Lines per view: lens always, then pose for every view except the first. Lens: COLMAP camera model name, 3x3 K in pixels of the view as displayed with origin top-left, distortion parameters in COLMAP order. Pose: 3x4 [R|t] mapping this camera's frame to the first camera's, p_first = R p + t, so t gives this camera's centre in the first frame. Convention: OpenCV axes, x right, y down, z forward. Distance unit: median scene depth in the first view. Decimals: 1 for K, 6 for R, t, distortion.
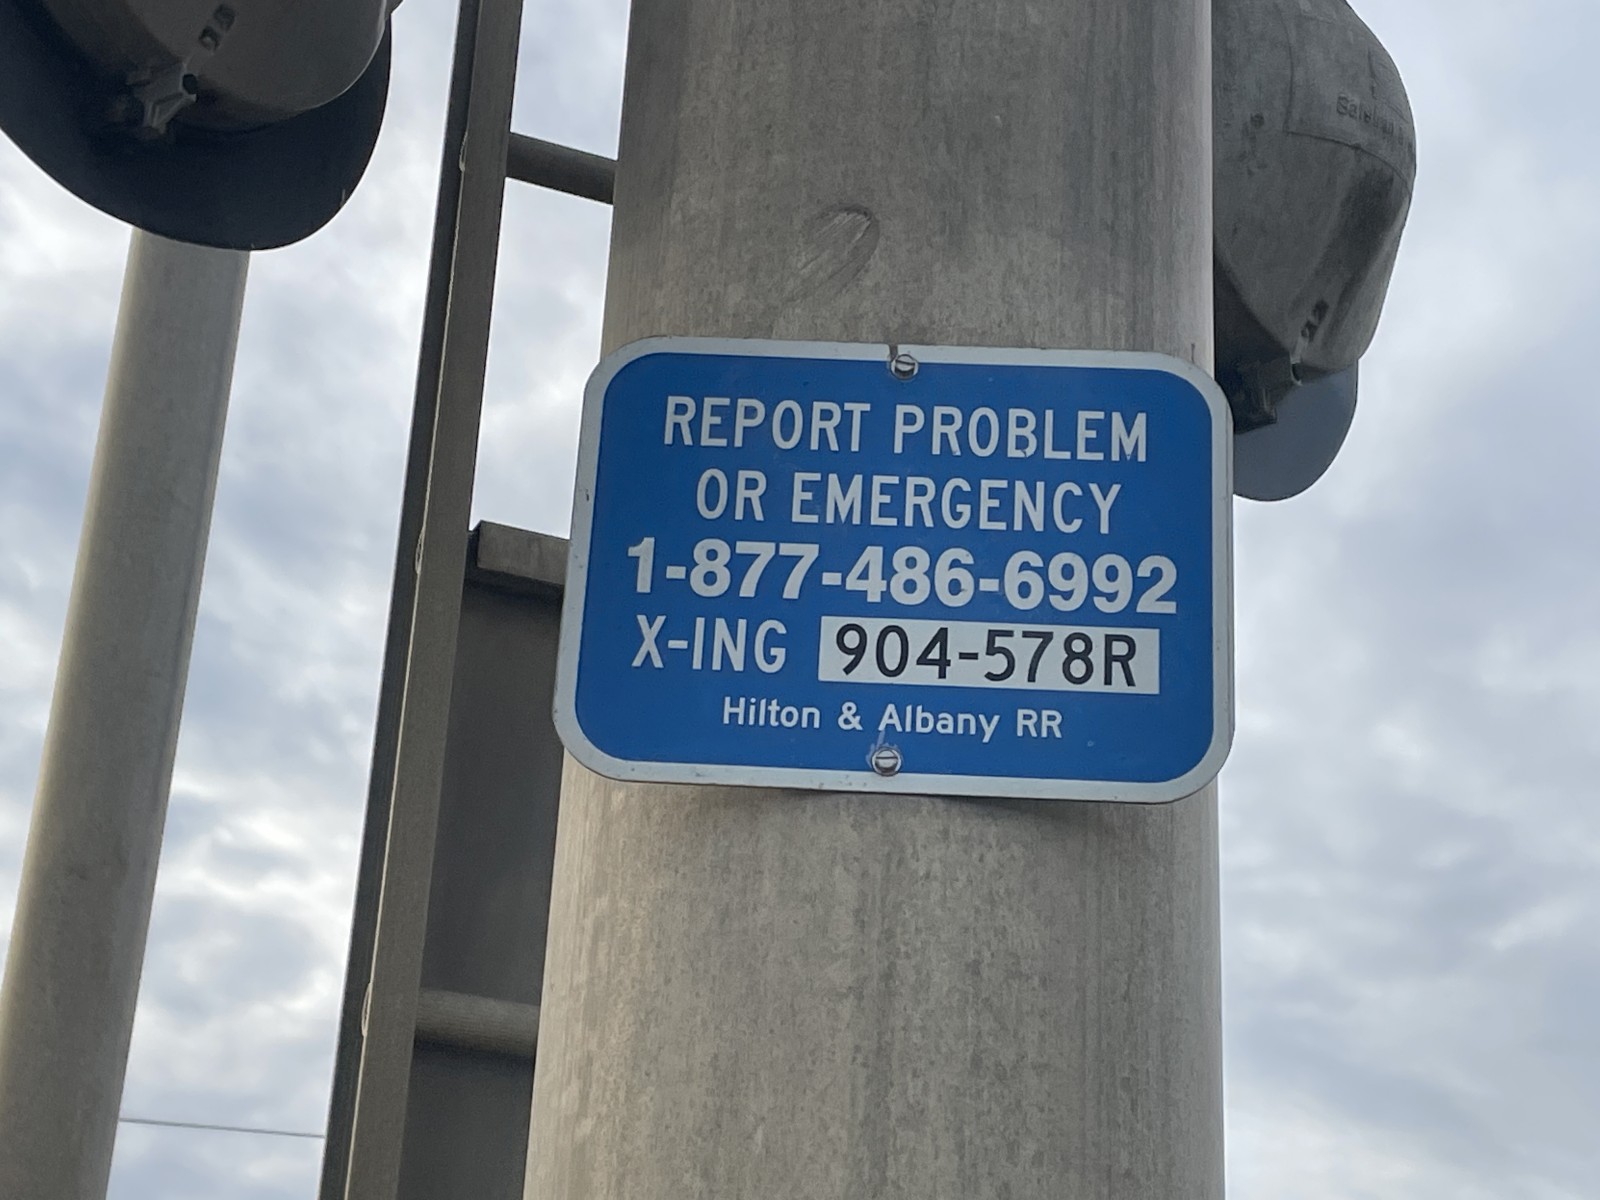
lens RADIAL K [[2876.4, 0, 765.5], [0, 2876.4, 601.7], [0, 0, 1]] dist [0.175515, -0.008077]
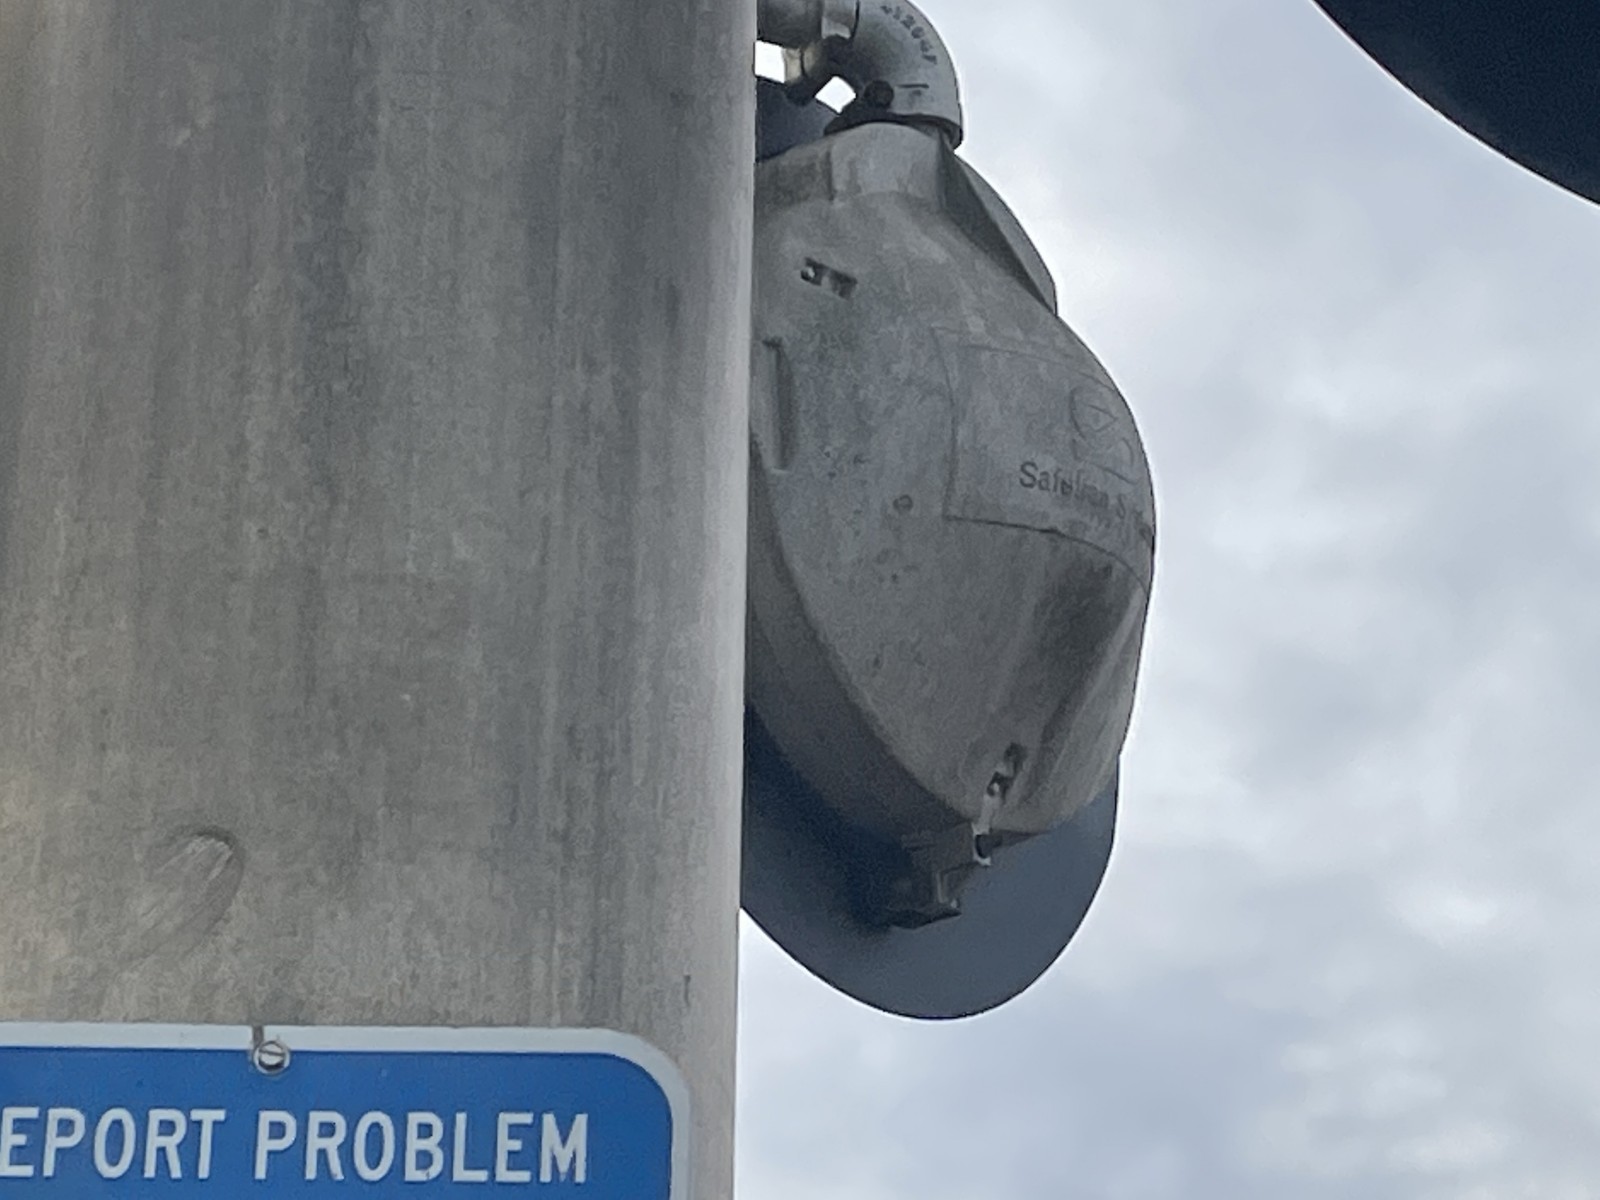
lens RADIAL K [[5223.1, 0, 800.0], [0, 5223.1, 600.0], [0, 0, 1]] dist [0.261495, -2.198911]
pose [[0.998907, -0.026001, 0.038851, 0.137339], [0.026786, 0.999445, -0.019821, -0.171736], [-0.038314, 0.020840, 0.999048, -0.387060]]
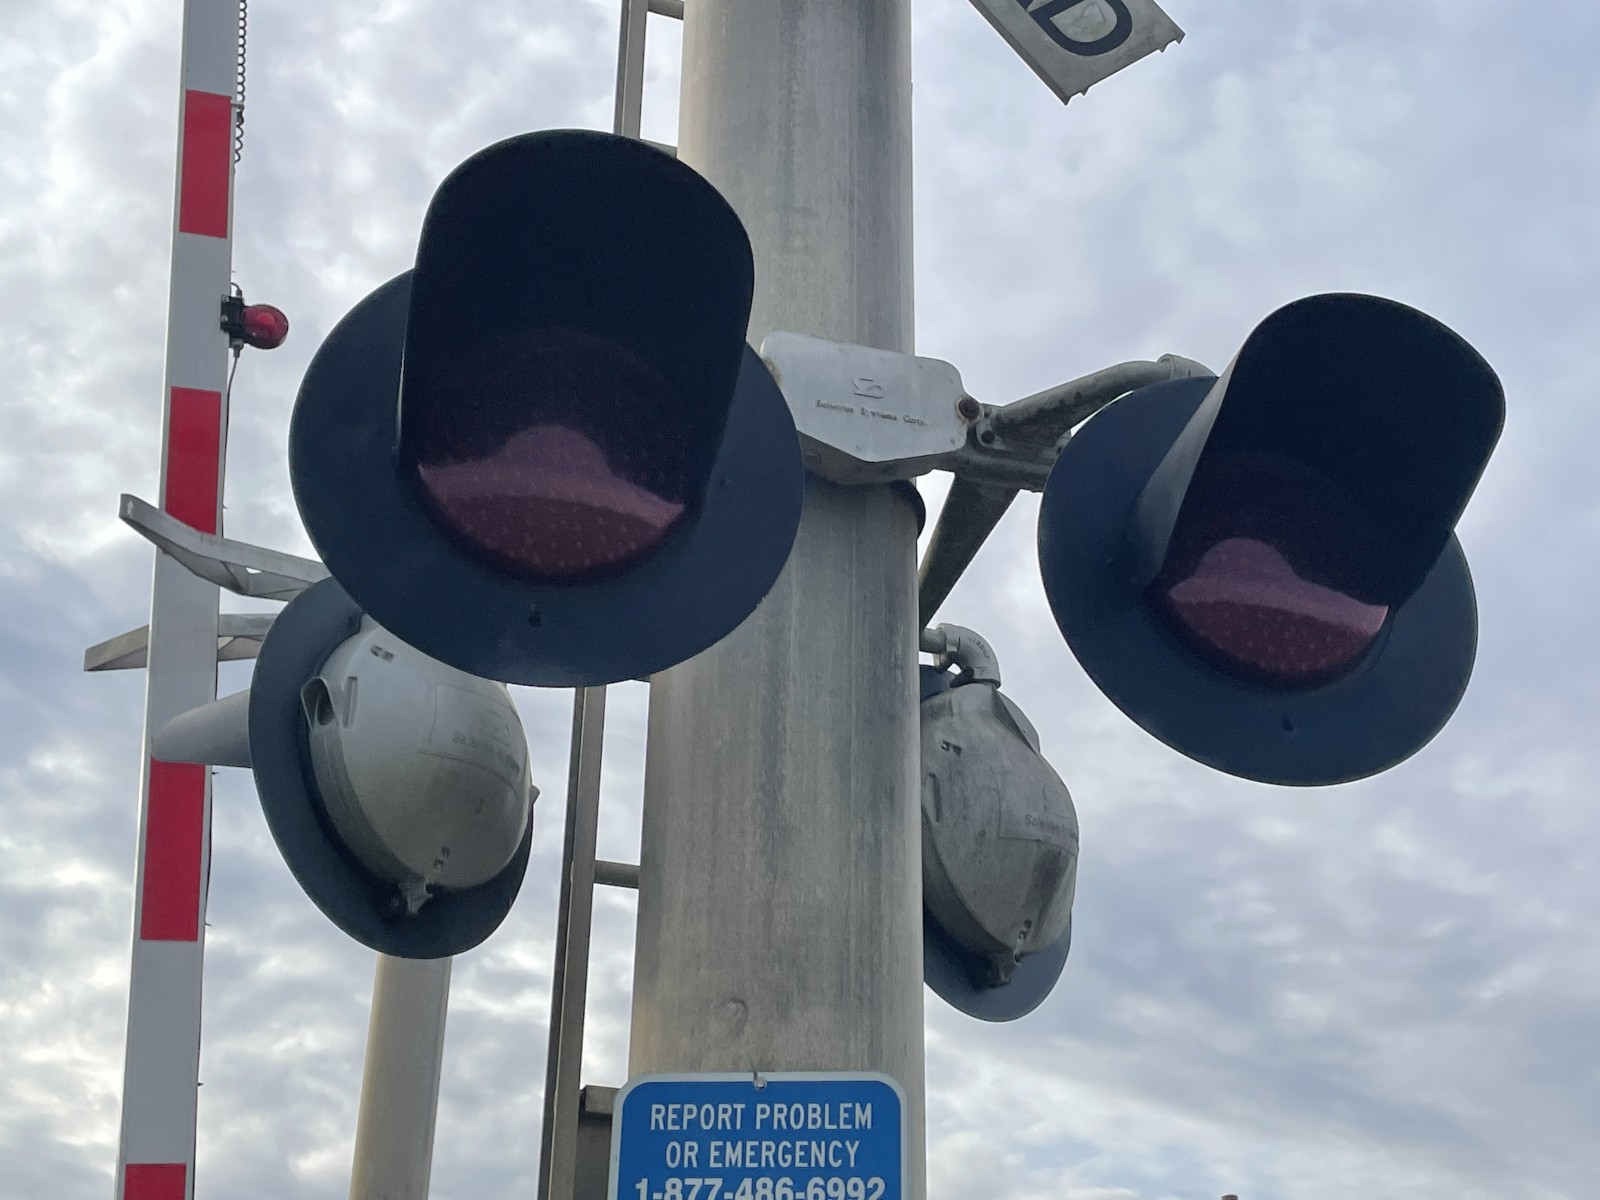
lens RADIAL K [[2252.1, 0, 800.0], [0, 2252.1, 600.0], [0, 0, 1]] dist [0.355753, -1.729757]
pose [[0.997561, -0.060561, -0.034703, 0.160771], [0.058201, 0.996160, -0.065402, -0.333290], [0.038531, 0.063223, 0.997255, -0.740901]]
